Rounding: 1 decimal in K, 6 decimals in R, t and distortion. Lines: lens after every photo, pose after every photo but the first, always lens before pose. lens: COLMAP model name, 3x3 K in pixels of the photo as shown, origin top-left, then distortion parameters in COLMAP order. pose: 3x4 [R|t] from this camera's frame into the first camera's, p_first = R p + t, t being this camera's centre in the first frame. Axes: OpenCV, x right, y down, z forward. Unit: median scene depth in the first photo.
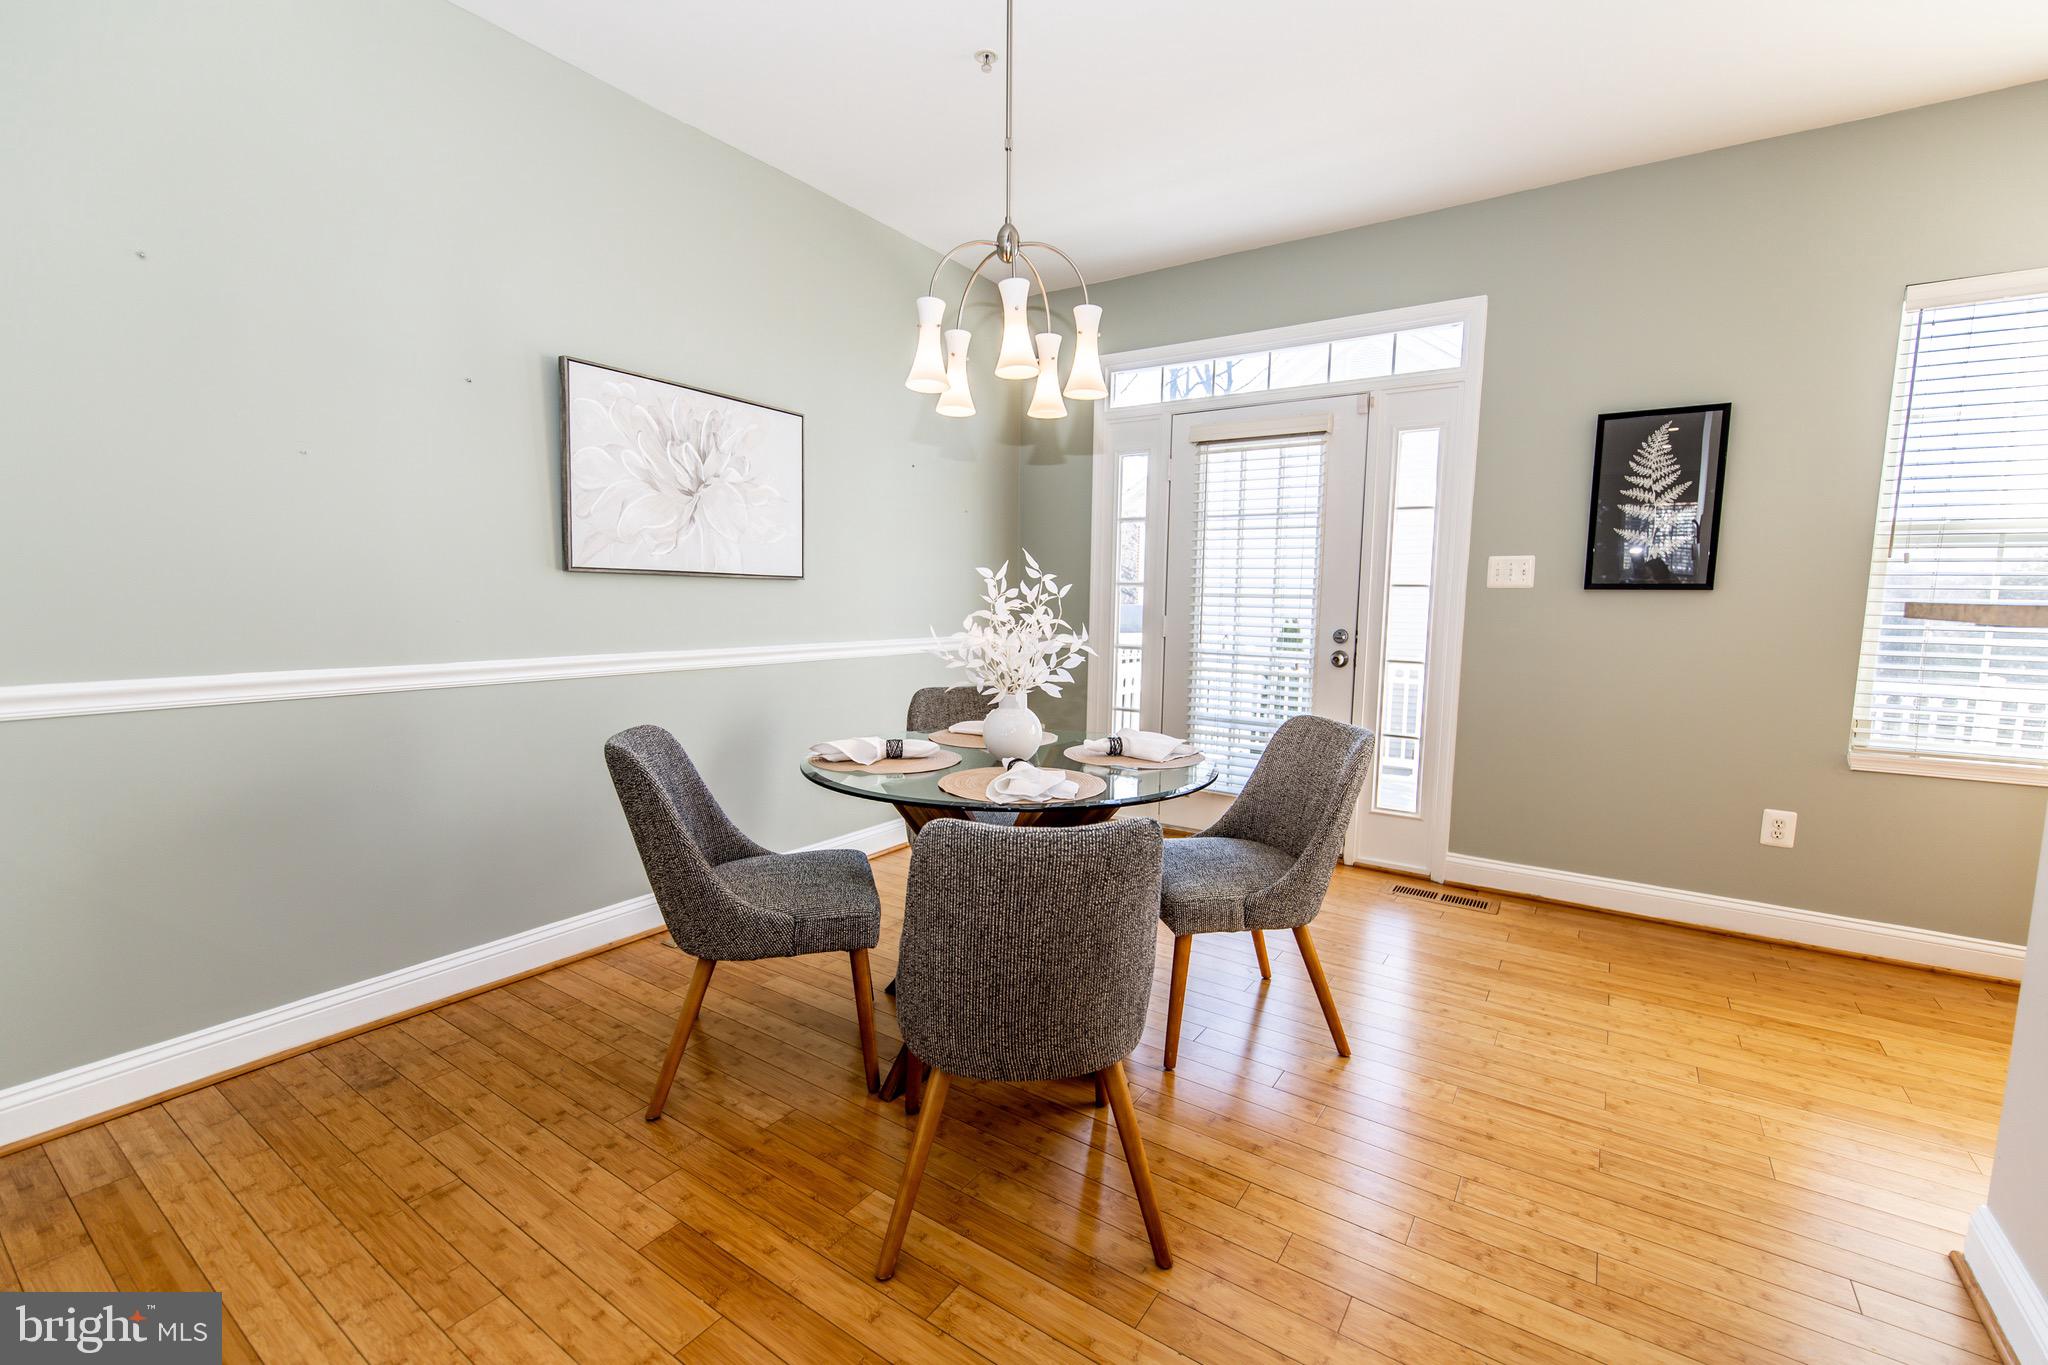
lens RADIAL K [[877.4, 0, 1036.9], [0, 877.4, 690.0], [0, 0, 1]] dist [0.000685, 0.000106]
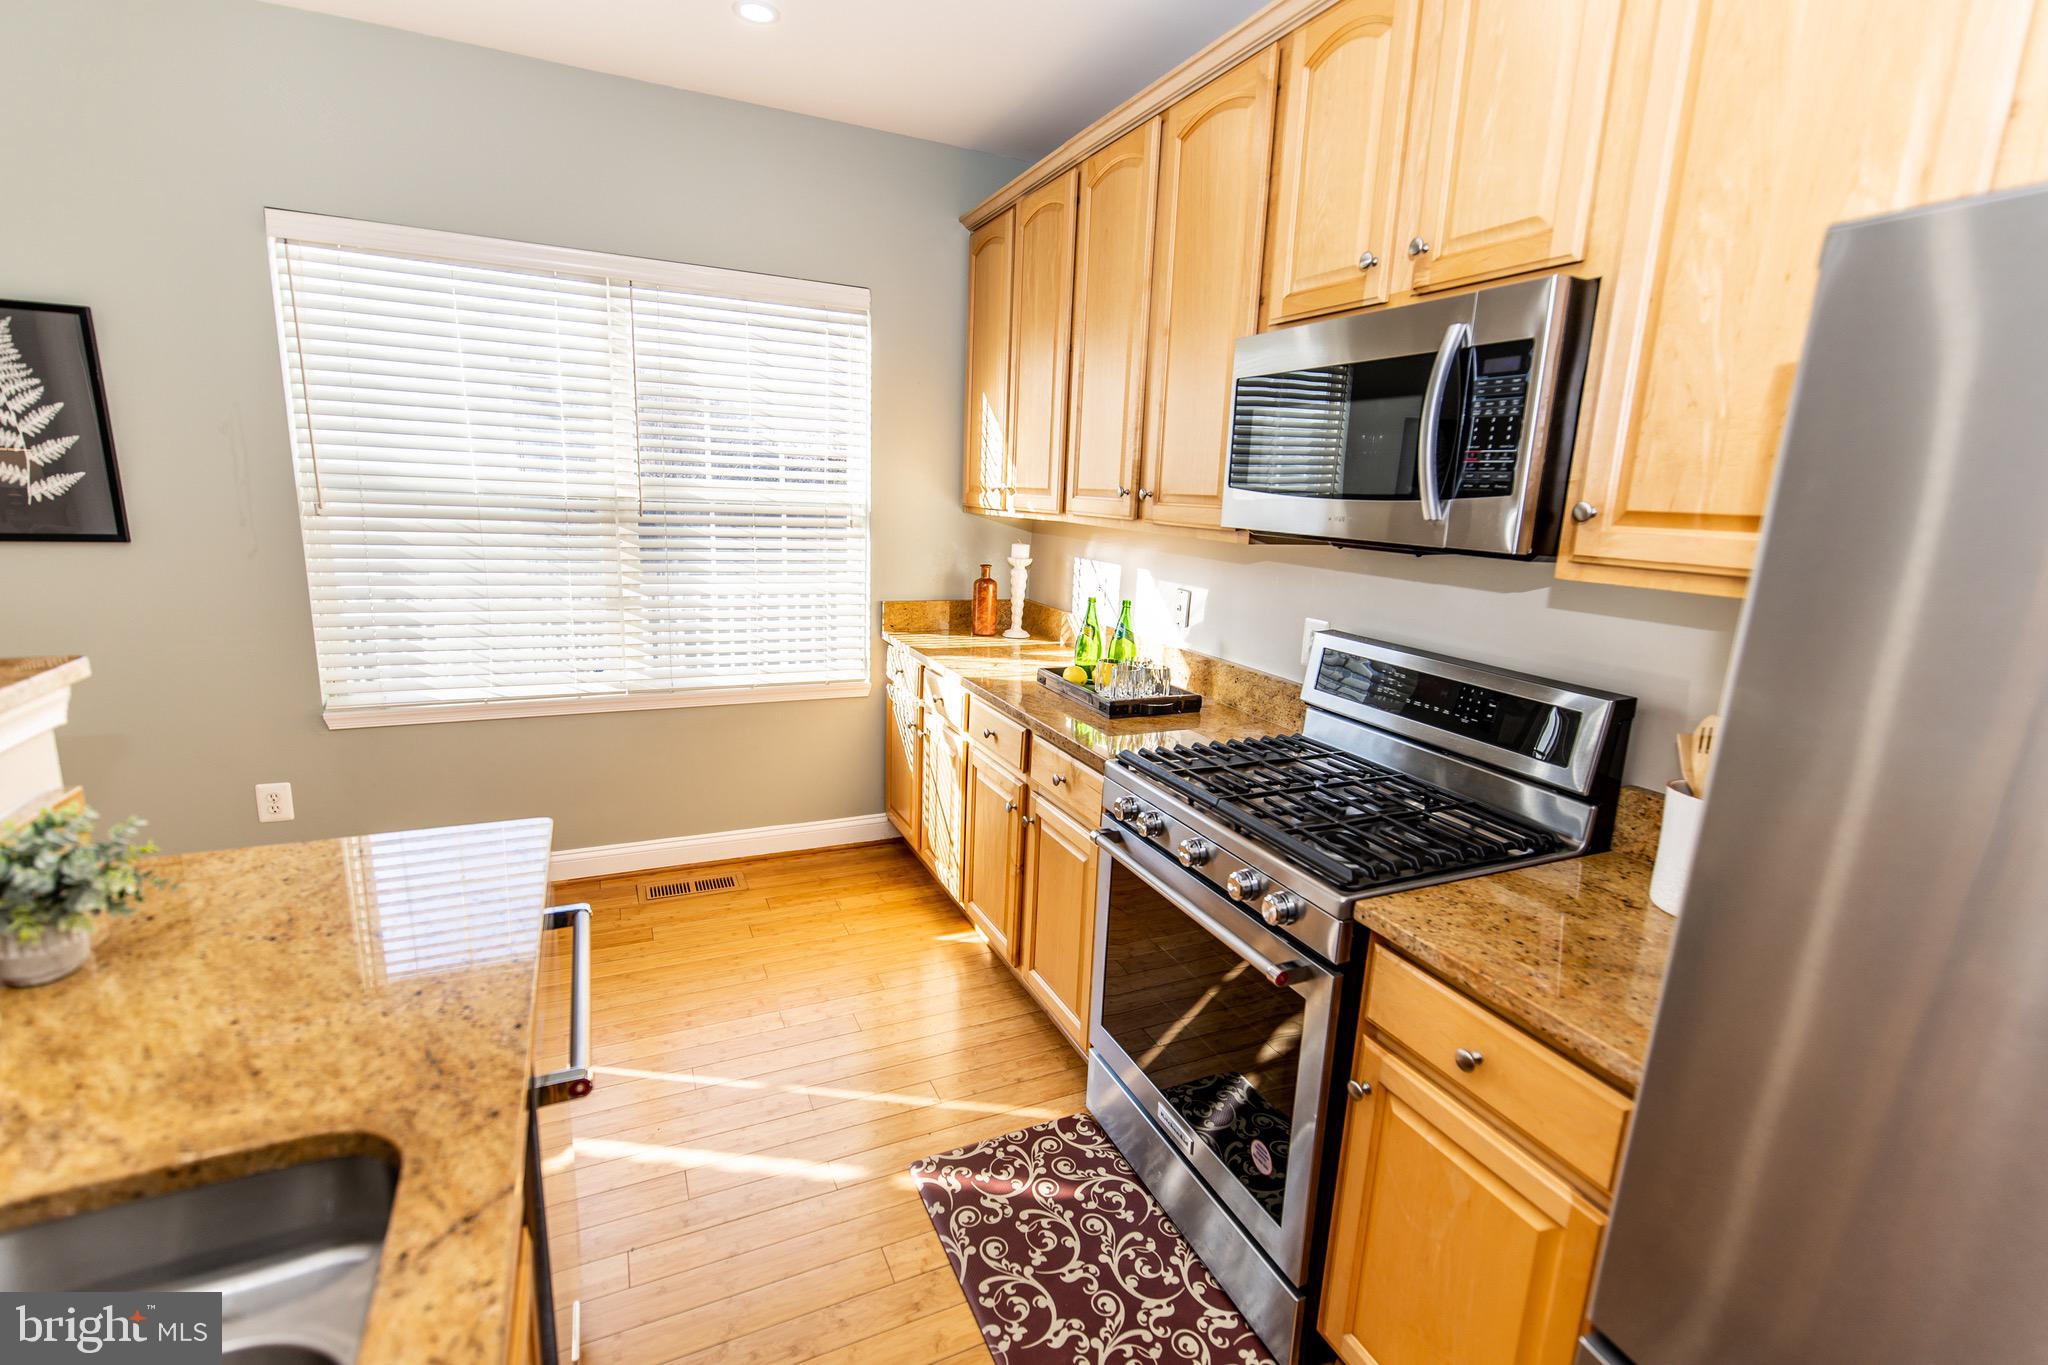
lens RADIAL K [[913.9, 0, 1039.3], [0, 913.9, 679.4], [0, 0, 1]] dist [0.000557, -0.000281]
pose [[0.508734, -0.170650, 0.843842, 0.462300], [0.059280, 0.984775, 0.163412, -0.077502], [-0.858881, -0.033110, 0.511105, -0.169418]]
